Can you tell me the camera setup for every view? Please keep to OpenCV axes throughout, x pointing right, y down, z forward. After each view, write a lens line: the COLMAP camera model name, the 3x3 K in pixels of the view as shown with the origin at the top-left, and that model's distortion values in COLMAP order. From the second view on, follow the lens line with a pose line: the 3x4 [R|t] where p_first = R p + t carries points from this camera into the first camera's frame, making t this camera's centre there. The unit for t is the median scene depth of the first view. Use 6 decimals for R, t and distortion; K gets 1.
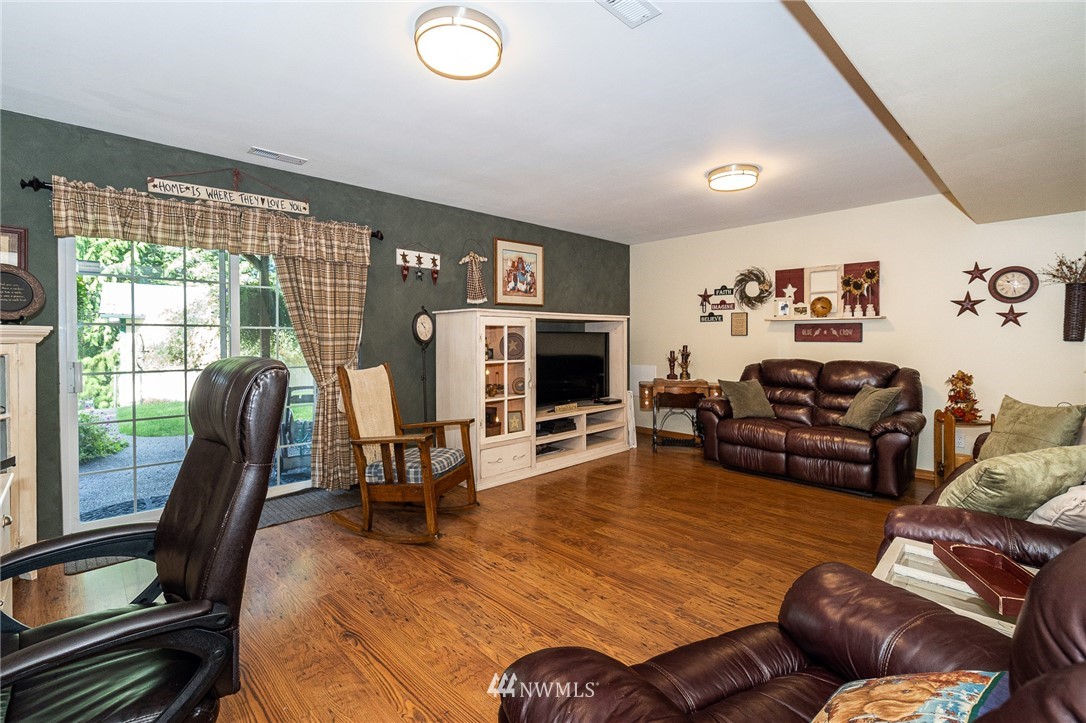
lens RADIAL K [[503.9, 0, 546.1], [0, 503.9, 347.0], [0, 0, 1]] dist [-0.000175, 0.000078]
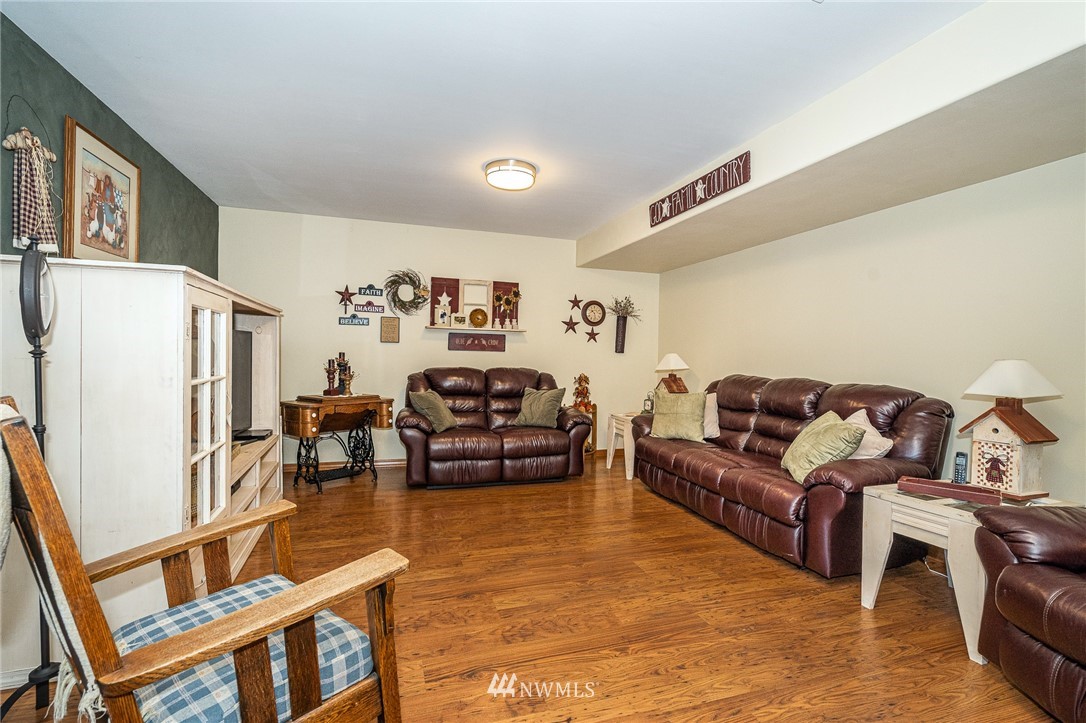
lens RADIAL K [[489.6, 0, 543.0], [0, 489.6, 361.5], [0, 0, 1]] dist [-0.004058, -0.000384]
pose [[0.435603, -0.004610, 0.900127, -0.342963], [-0.005719, 0.999953, 0.007888, 0.003861], [-0.900121, -0.008583, 0.435556, 0.436948]]
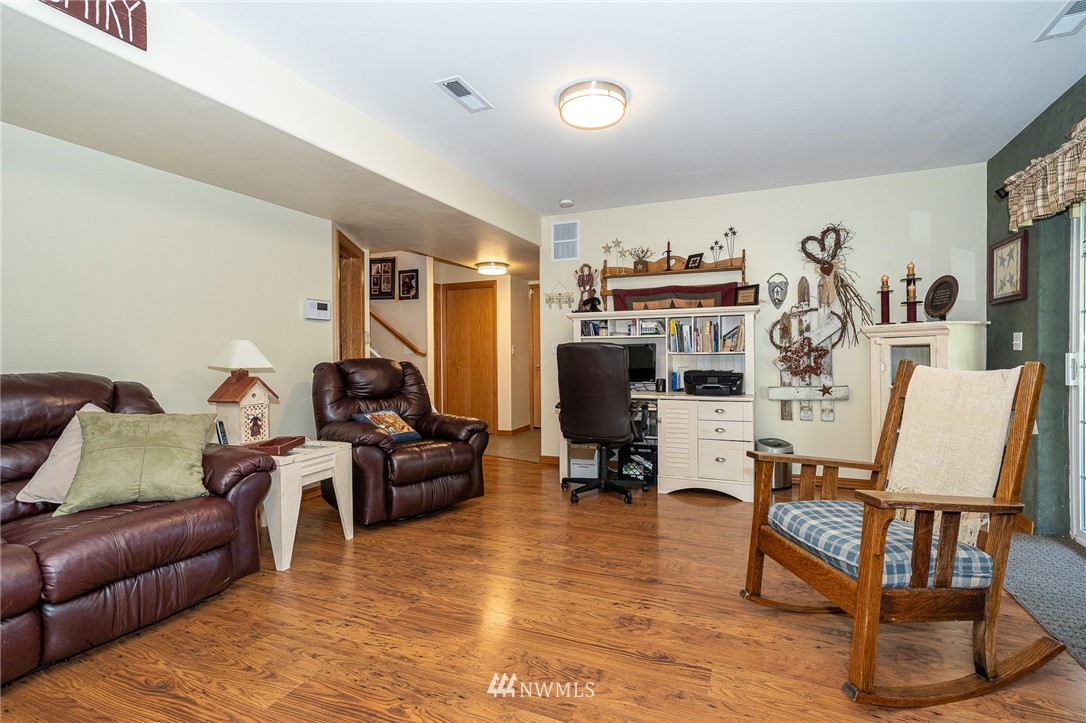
lens RADIAL K [[495.9, 0, 554.5], [0, 495.9, 352.9], [0, 0, 1]] dist [-0.009298, -0.000120]
pose [[-0.922975, 0.002901, -0.384848, 0.186727], [0.000685, 0.999982, 0.005896, 0.018544], [0.384858, 0.005178, -0.922961, 0.956235]]
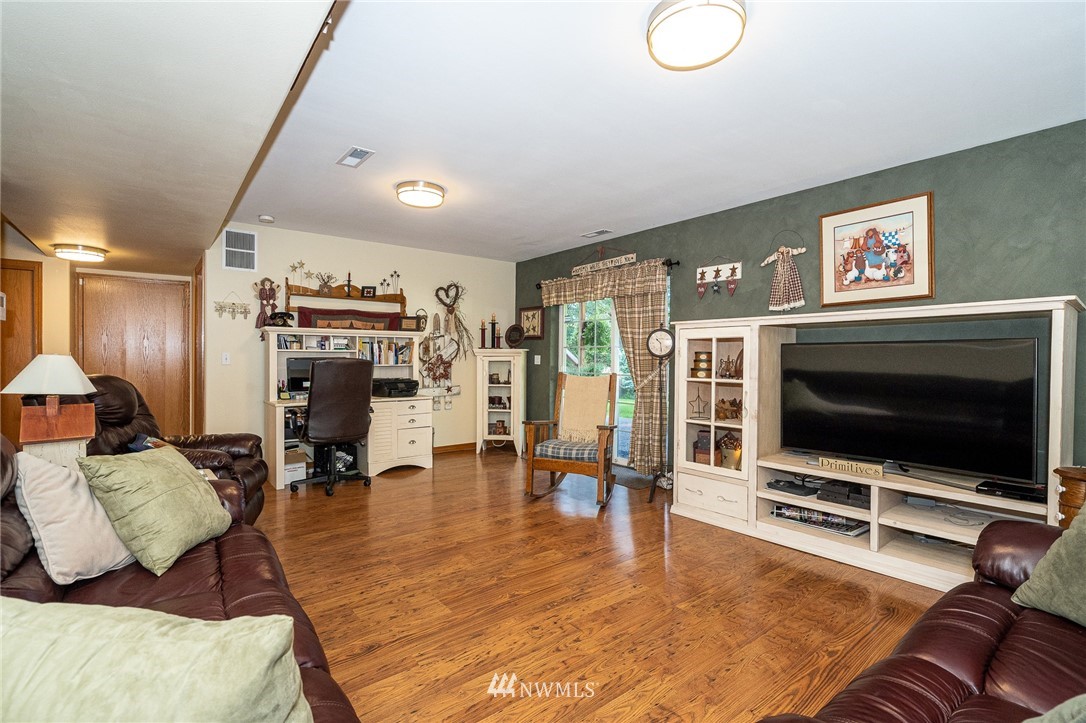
lens RADIAL K [[502.4, 0, 536.6], [0, 502.4, 353.6], [0, 0, 1]] dist [-0.001112, -0.000198]
pose [[-0.113384, -0.005619, -0.993535, 0.723329], [-0.020479, 0.999785, -0.003318, -0.006369], [0.993340, 0.019971, -0.113475, 0.729361]]
